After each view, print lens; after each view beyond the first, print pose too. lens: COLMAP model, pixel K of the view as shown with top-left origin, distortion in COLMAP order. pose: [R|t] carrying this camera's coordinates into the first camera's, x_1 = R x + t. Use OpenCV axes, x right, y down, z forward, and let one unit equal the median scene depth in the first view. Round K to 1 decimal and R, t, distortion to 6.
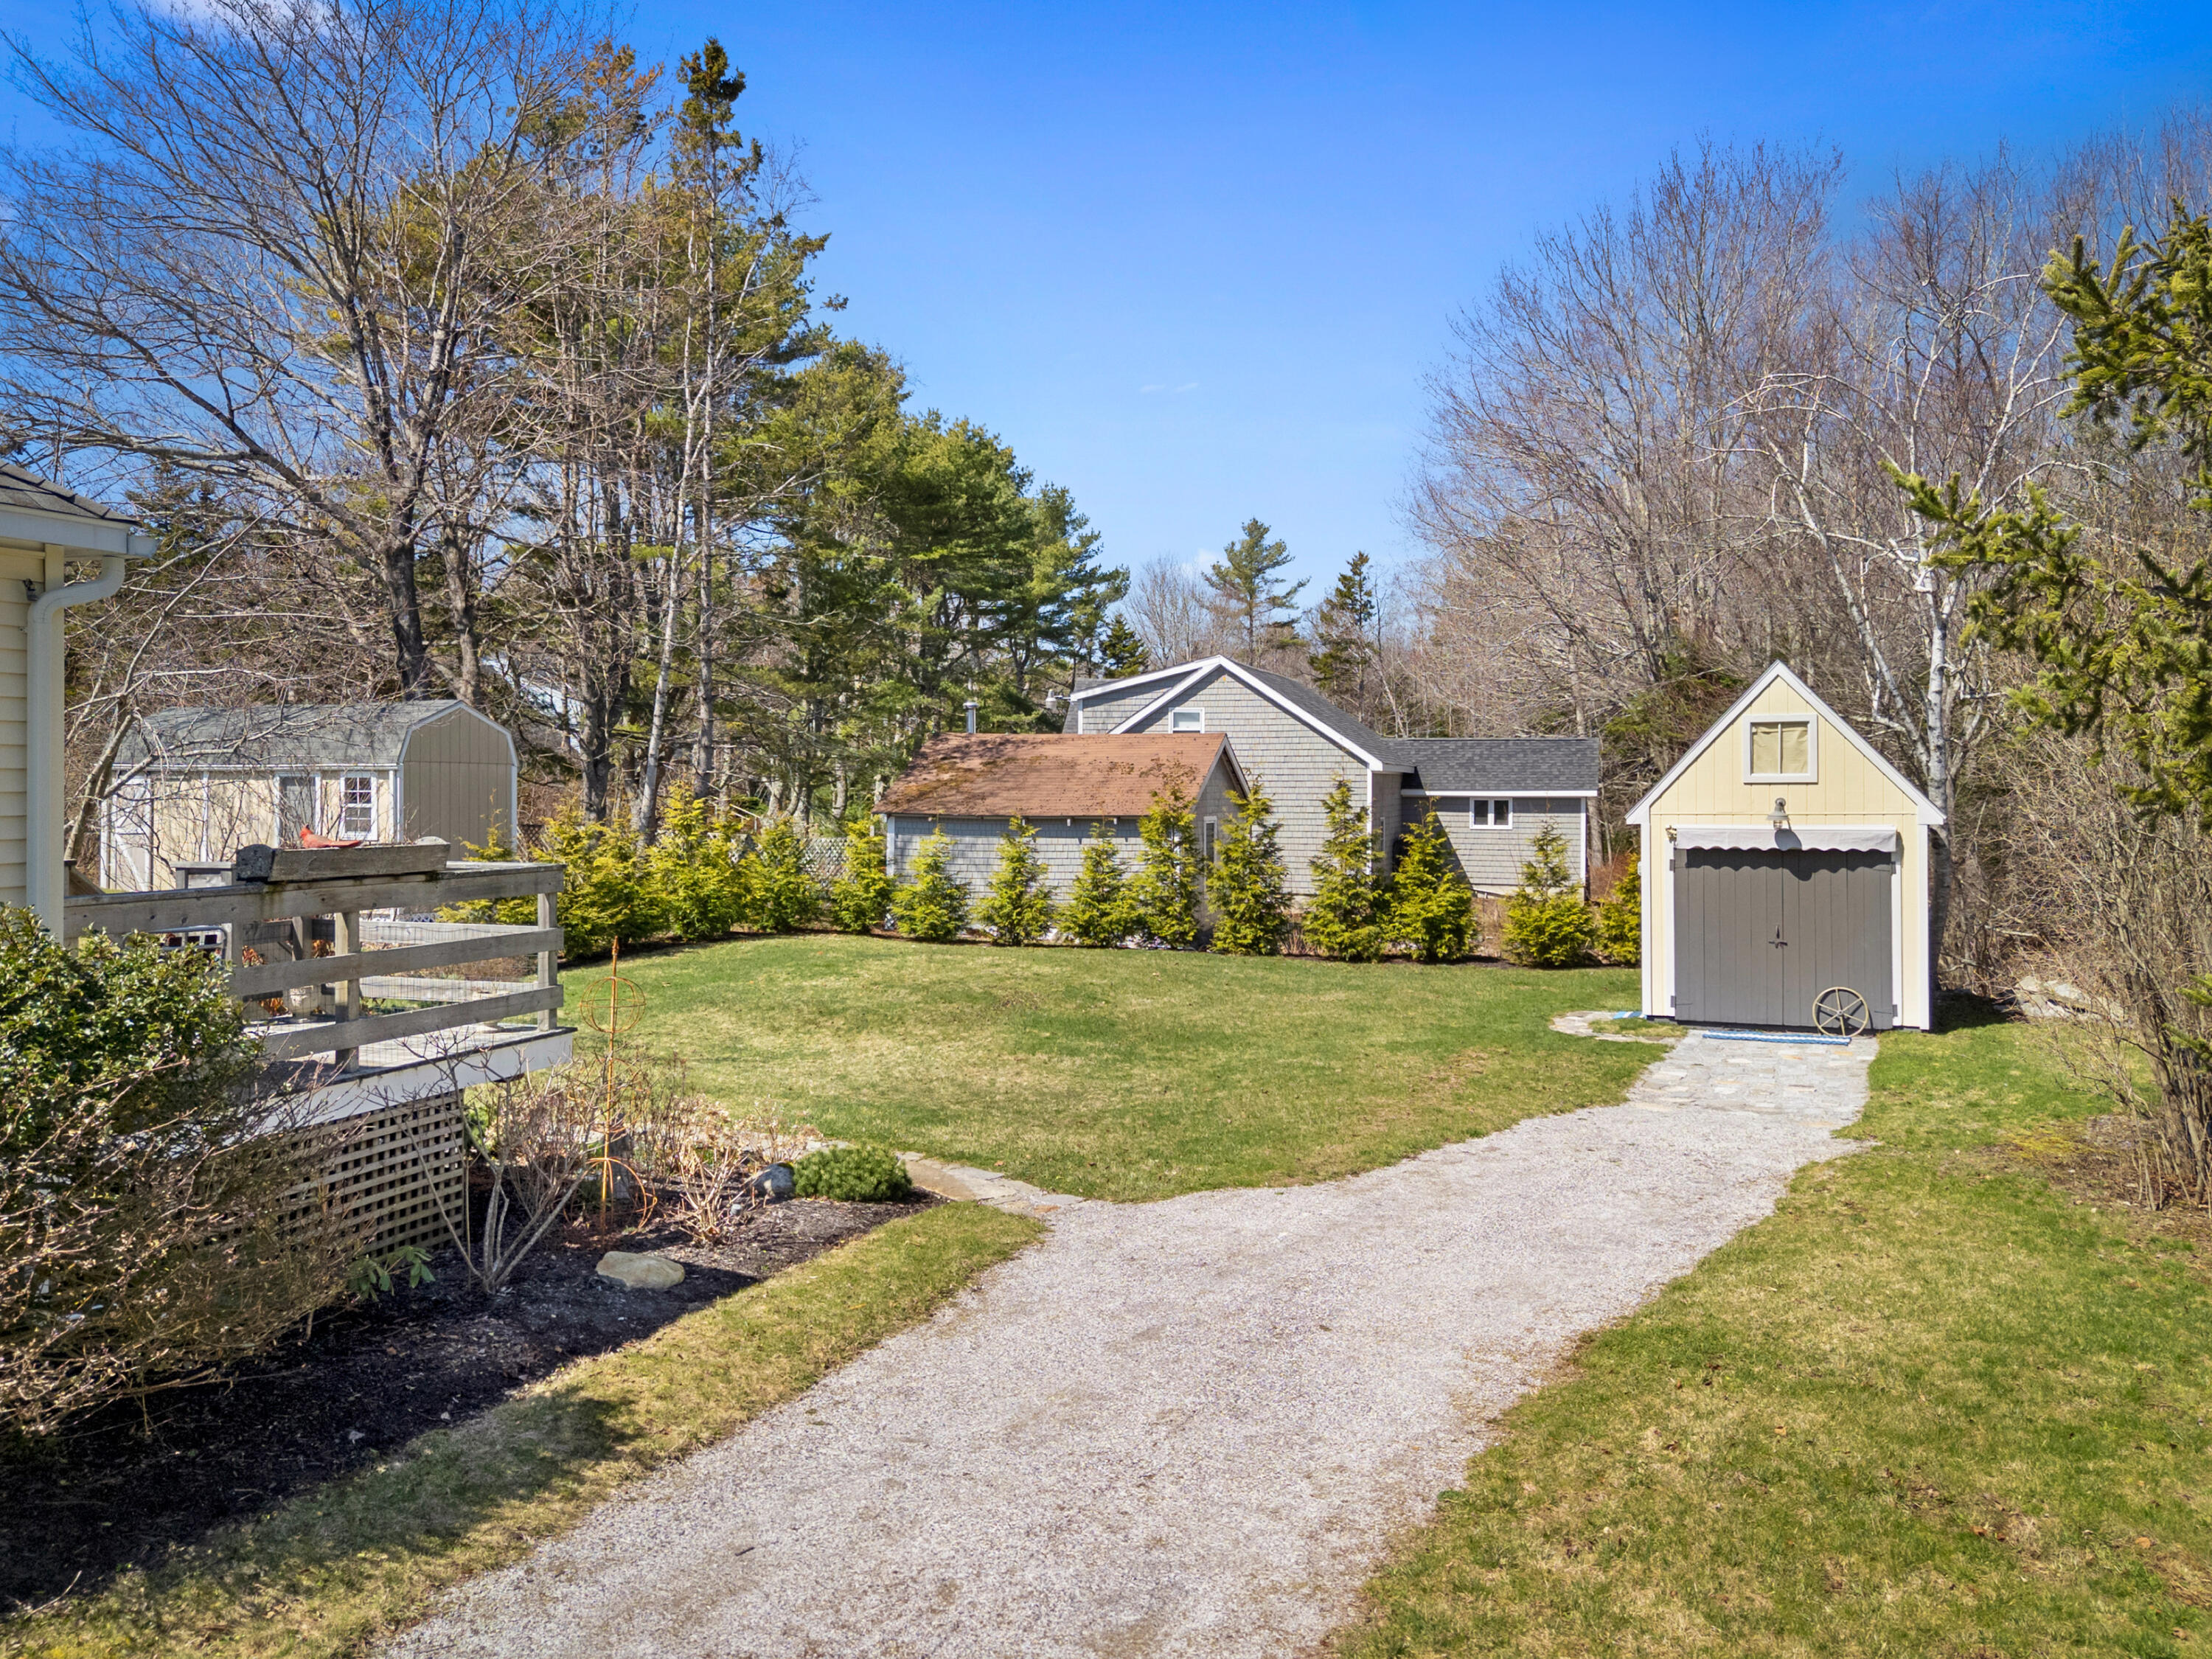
lens RADIAL K [[1686.8, 0, 1106.0], [0, 1686.8, 829.5], [0, 0, 1]] dist [0.072387, -0.001110]
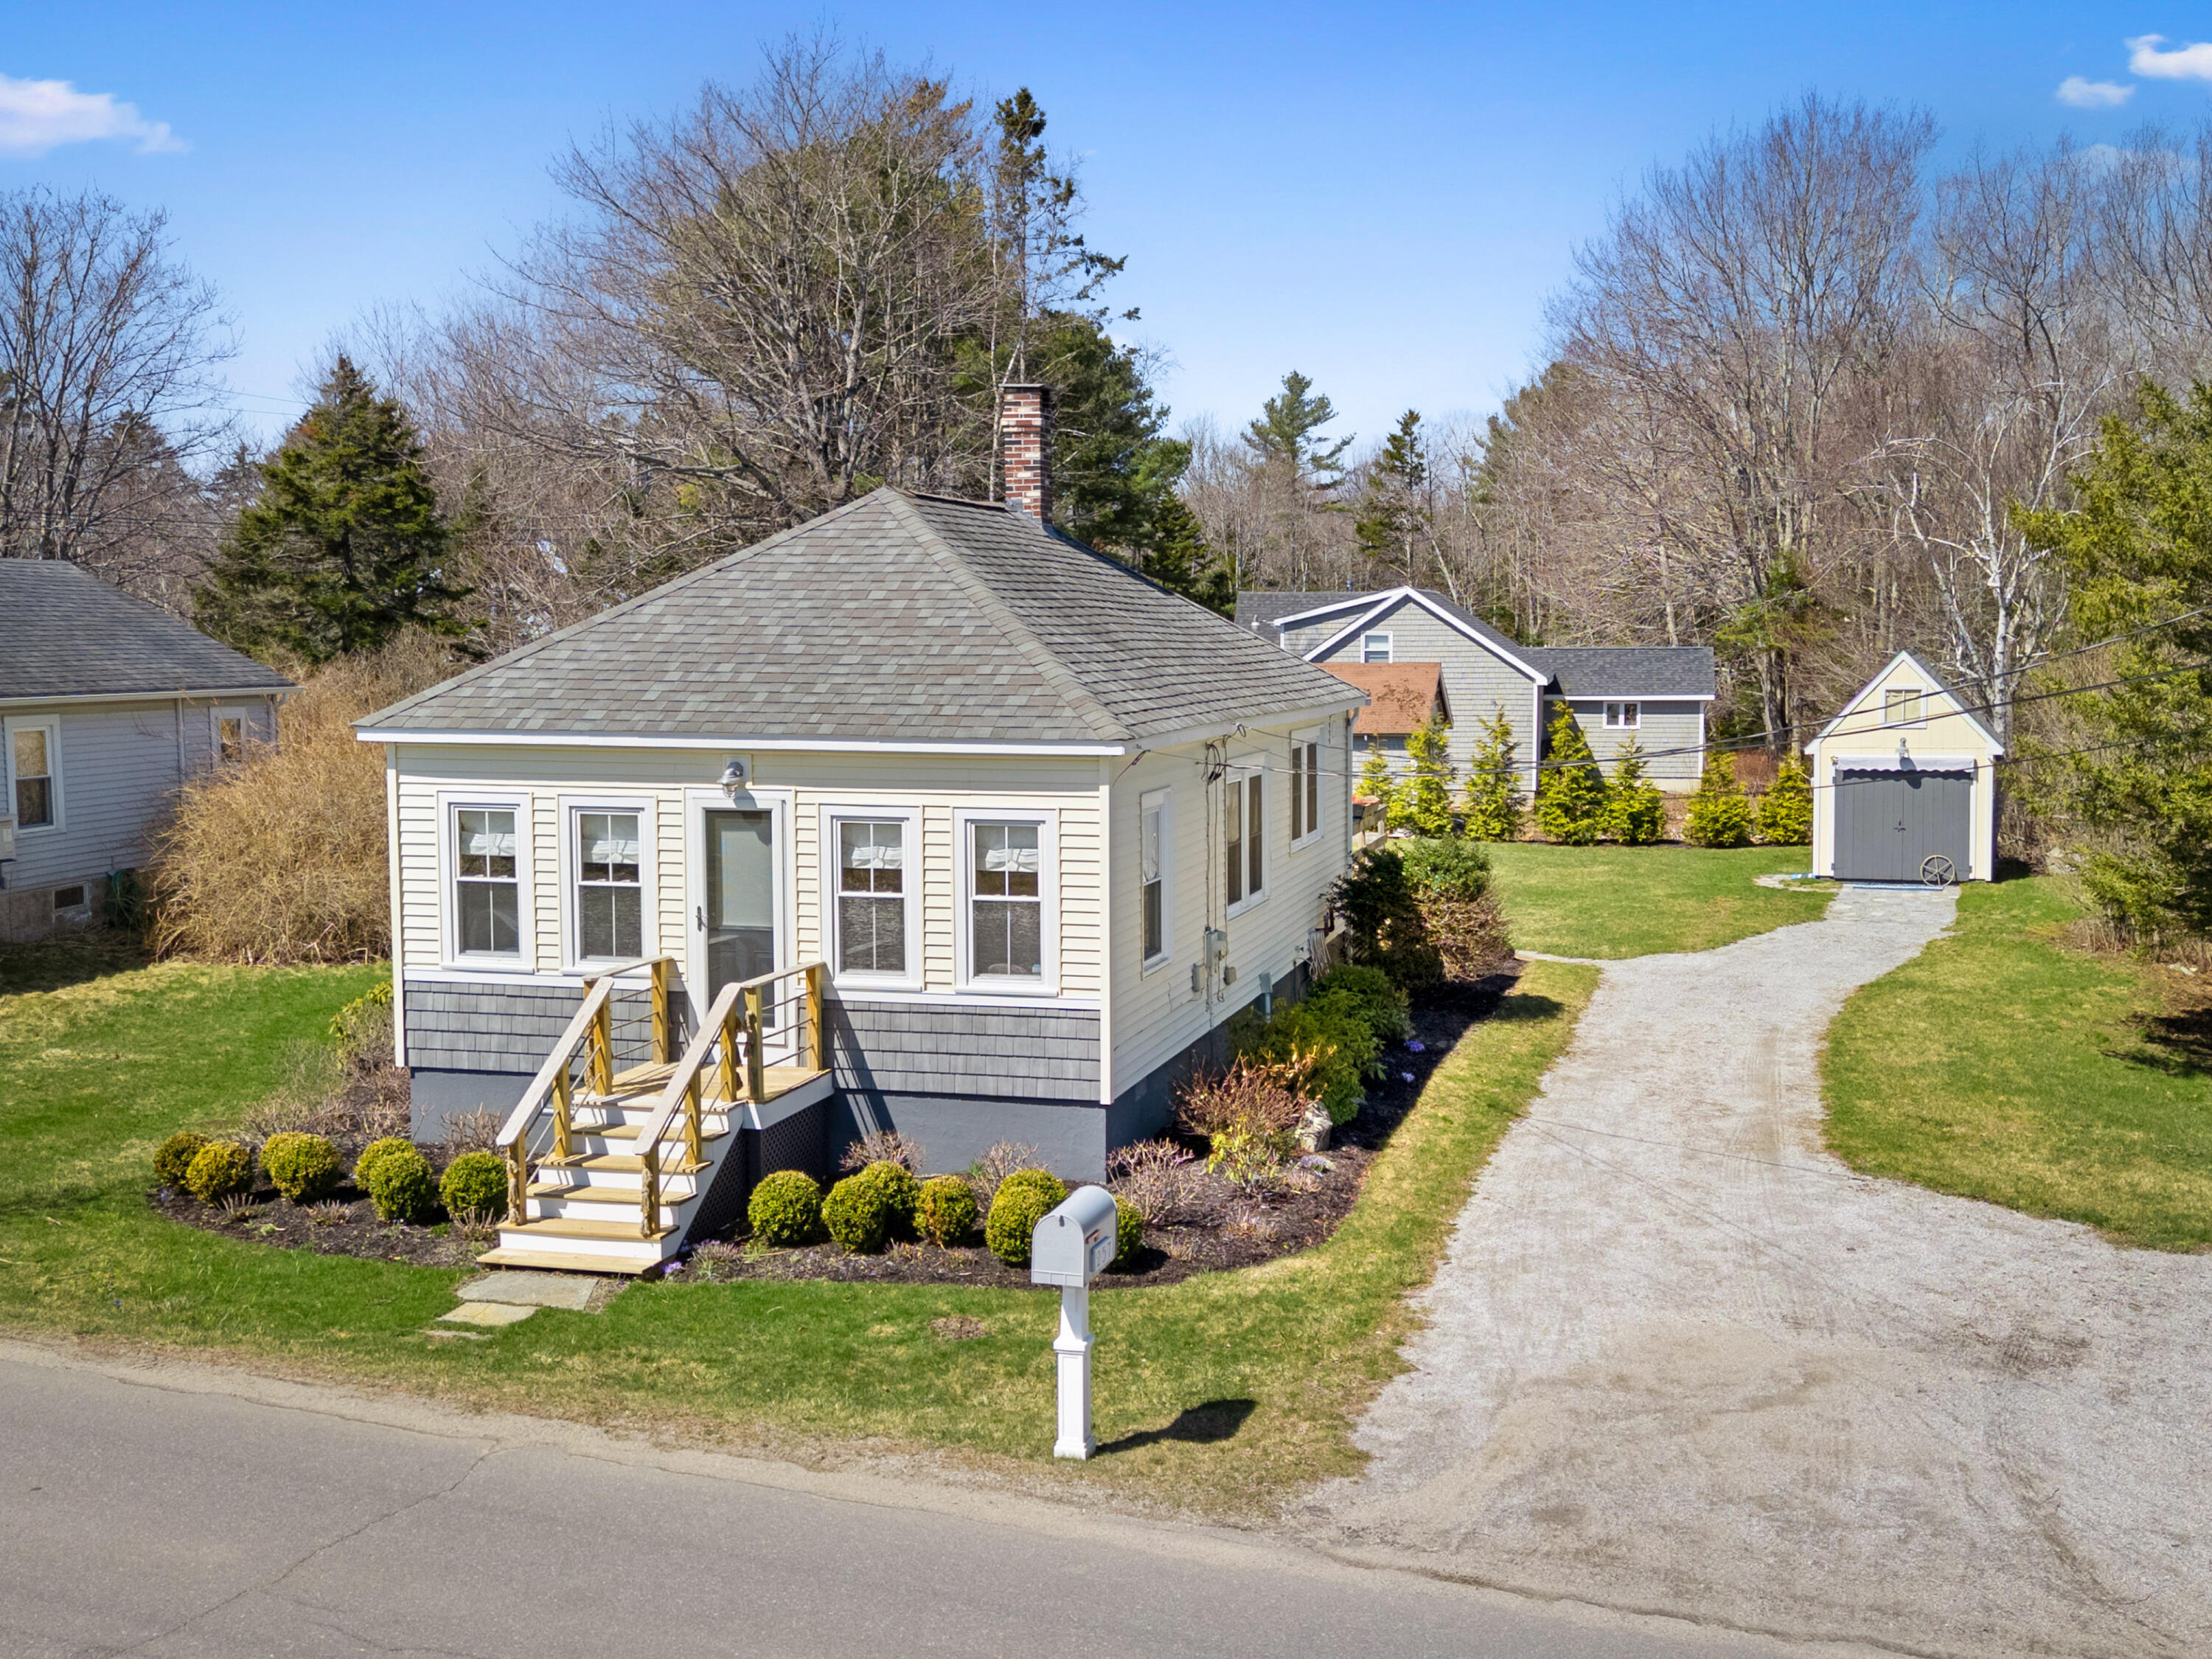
lens RADIAL K [[2314.2, 0, 1106.0], [0, 2314.2, 829.5], [0, 0, 1]] dist [0.143051, 0.003974]
pose [[0.995924, -0.014724, 0.088982, -0.386879], [0.008622, 0.997609, 0.068574, -0.064233], [-0.089779, -0.067528, 0.993670, -0.799237]]
